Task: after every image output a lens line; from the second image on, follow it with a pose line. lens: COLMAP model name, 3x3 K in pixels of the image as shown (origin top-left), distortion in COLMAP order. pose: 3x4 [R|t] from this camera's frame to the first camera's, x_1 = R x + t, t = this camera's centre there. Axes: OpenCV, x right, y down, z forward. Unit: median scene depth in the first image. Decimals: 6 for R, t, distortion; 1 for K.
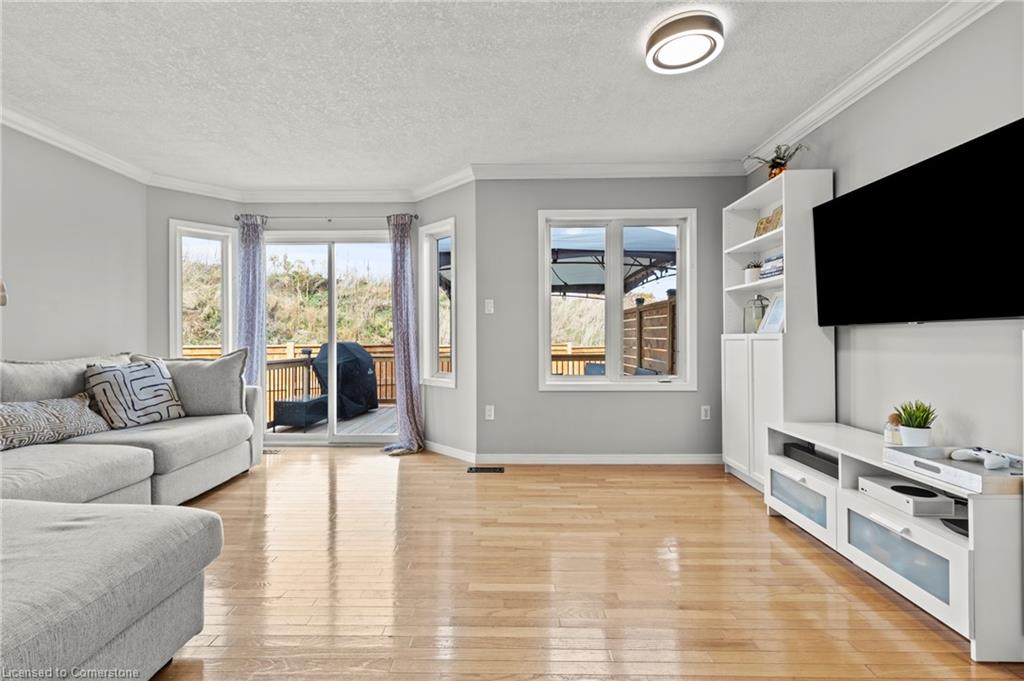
lens RADIAL K [[456.9, 0, 506.4], [0, 456.9, 341.4], [0, 0, 1]] dist [0.007927, -0.002581]
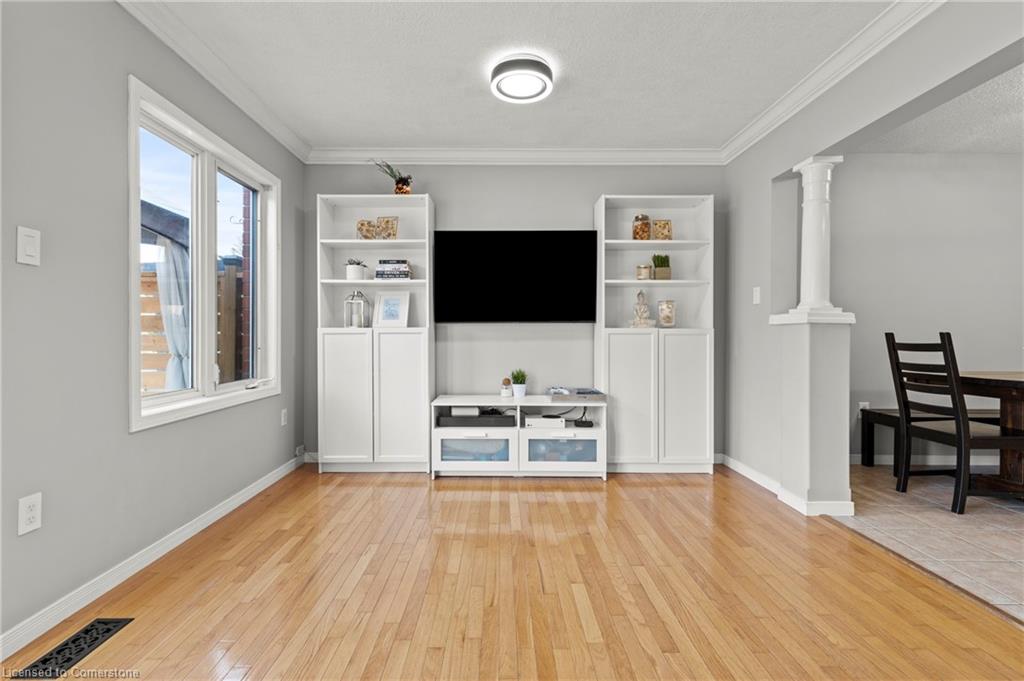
lens RADIAL K [[456.9, 0, 508.5], [0, 456.9, 339.0], [0, 0, 1]] dist [0.007927, -0.002581]
pose [[-0.013266, -0.005154, 0.999899, -0.497546], [0.008734, 0.999948, 0.005270, 0.005740], [-0.999874, 0.008803, -0.013220, 0.657089]]
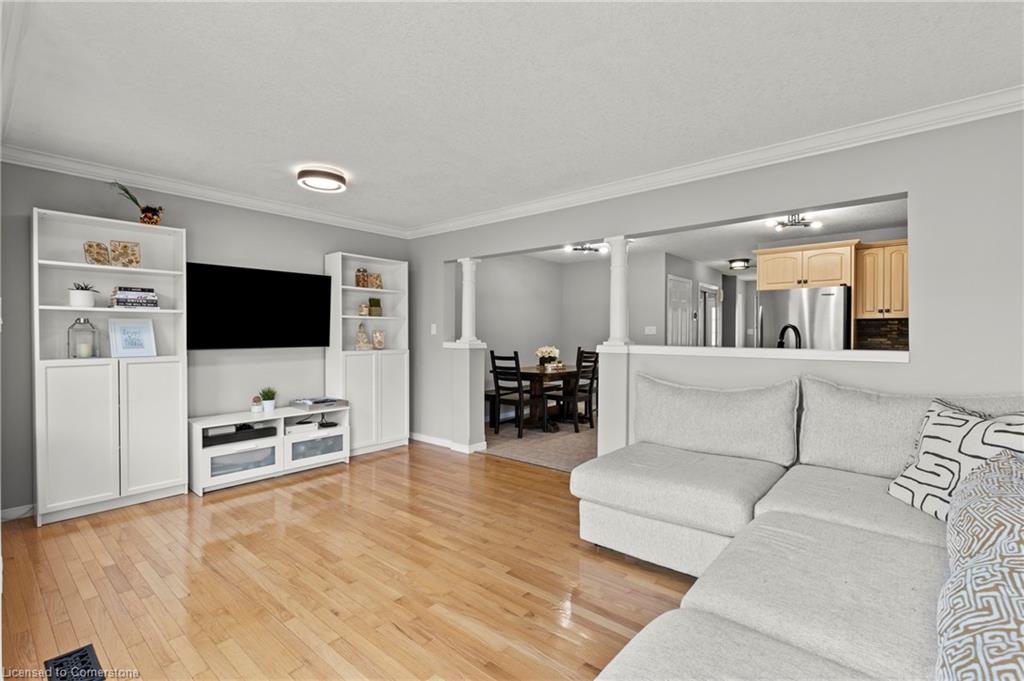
lens RADIAL K [[456.9, 0, 491.8], [0, 456.9, 341.8], [0, 0, 1]] dist [0.007927, -0.002581]
pose [[-0.744026, -0.006882, 0.668116, -0.722337], [0.011865, 0.999653, 0.023511, -0.064038], [-0.668046, 0.025420, -0.743686, 1.130848]]
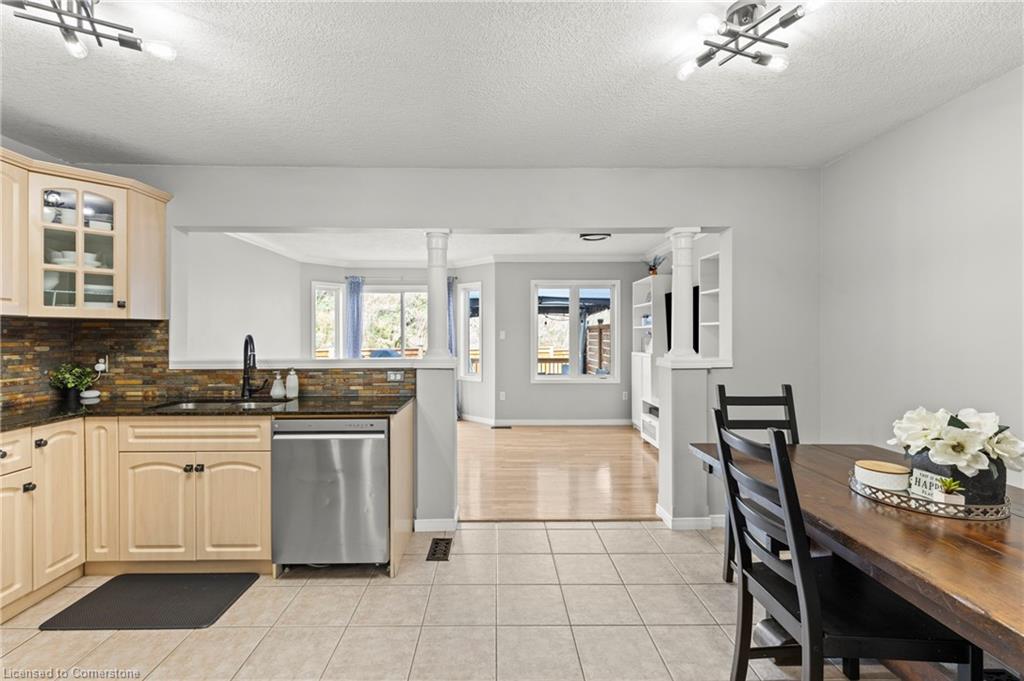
lens RADIAL K [[456.9, 0, 506.6], [0, 456.9, 336.7], [0, 0, 1]] dist [0.007927, -0.002581]
pose [[0.999336, 0.004804, 0.036124, -0.095481], [-0.004610, 0.999975, -0.005431, -0.066707], [-0.036149, 0.005261, 0.999333, -0.830919]]
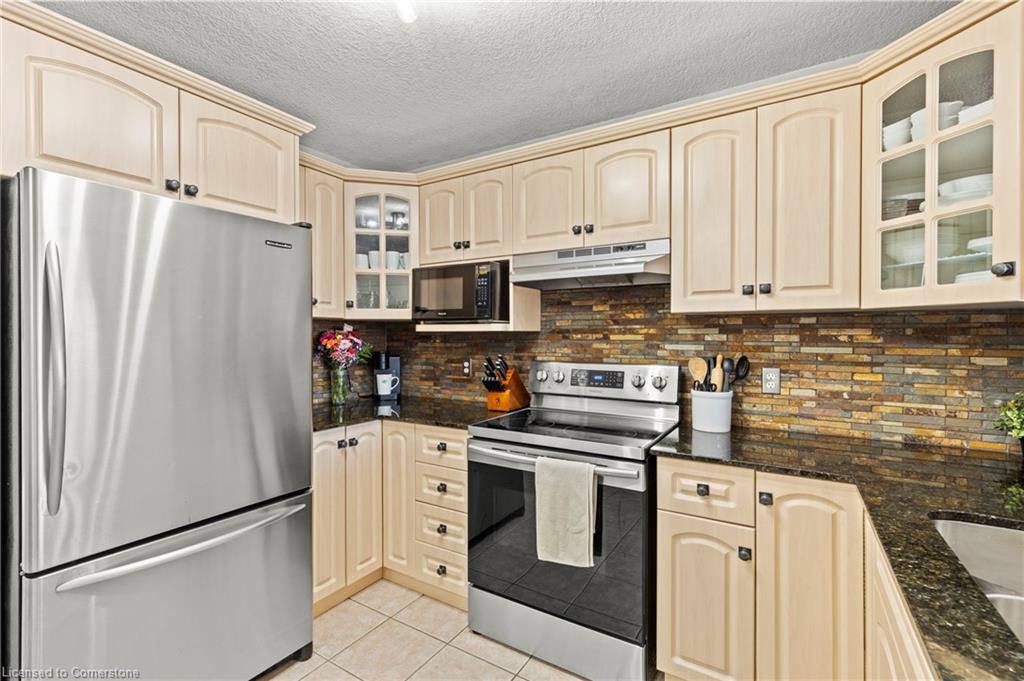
lens RADIAL K [[456.9, 0, 496.9], [0, 456.9, 335.7], [0, 0, 1]] dist [0.007927, -0.002581]
pose [[-0.522813, 0.005416, -0.852430, -0.225710], [-0.007346, 0.999914, 0.010858, -0.073162], [0.852416, 0.011938, -0.522728, -0.167255]]
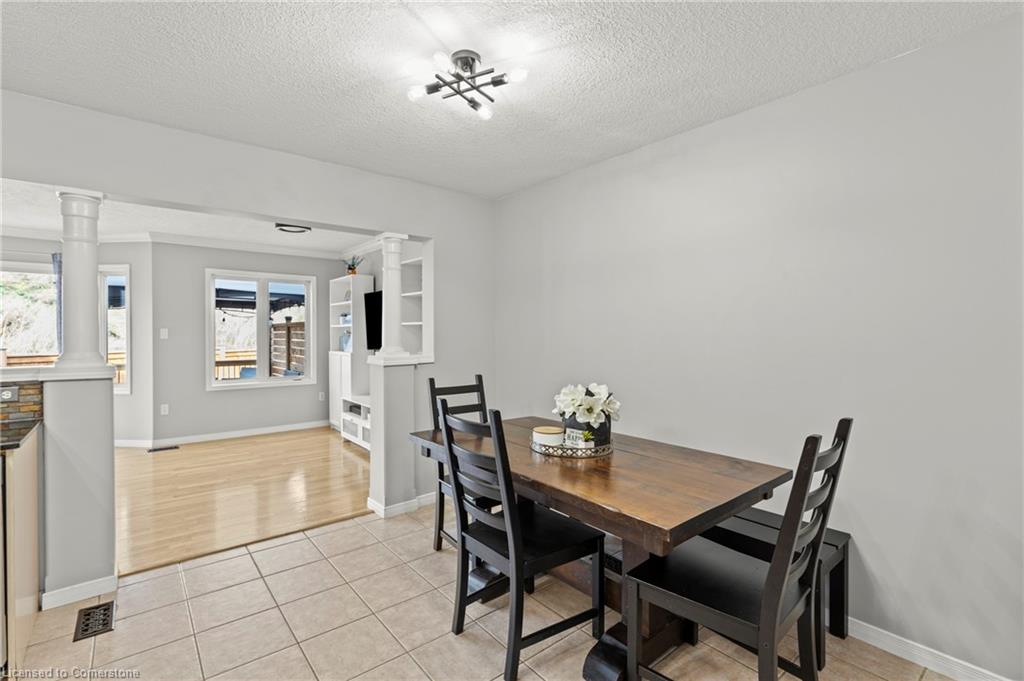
lens RADIAL K [[456.9, 0, 499.4], [0, 456.9, 337.2], [0, 0, 1]] dist [0.007927, -0.002581]
pose [[0.771252, 0.000416, 0.636530, -0.156738], [0.001660, 0.999995, -0.002665, -0.066425], [-0.636528, 0.003112, 0.771248, -0.825847]]
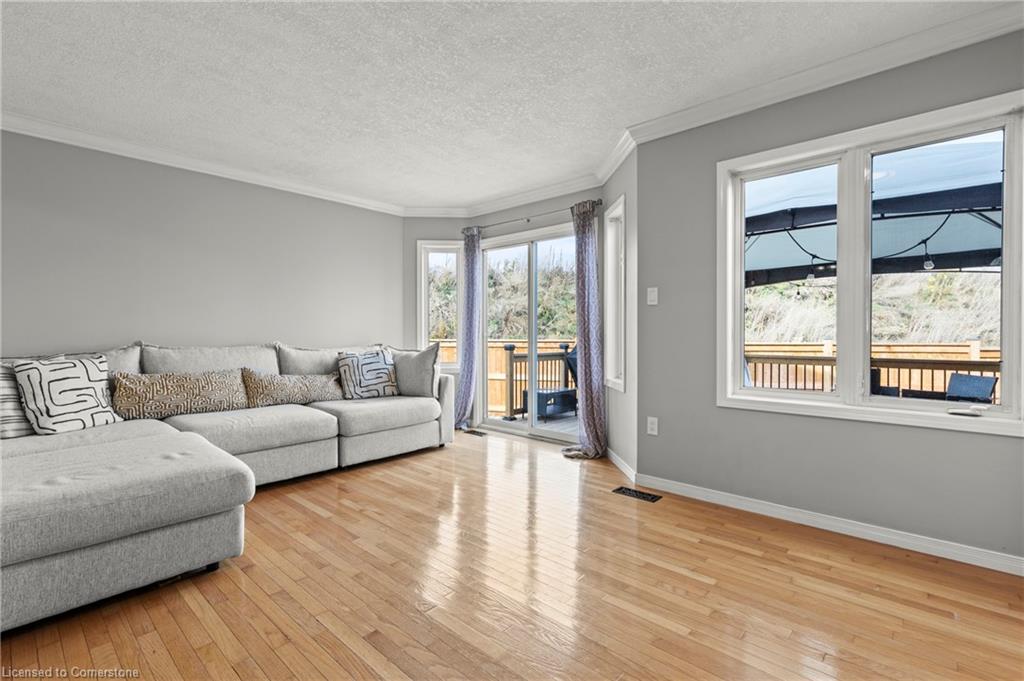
lens RADIAL K [[466.3, 0, 505.7], [0, 466.3, 333.5], [0, 0, 1]] dist [0.009978, -0.004291]
pose [[0.746790, 0.003097, -0.665052, 0.361004], [-0.008293, 0.999955, -0.004656, -0.002726], [0.665008, 0.008992, 0.746782, 0.228436]]
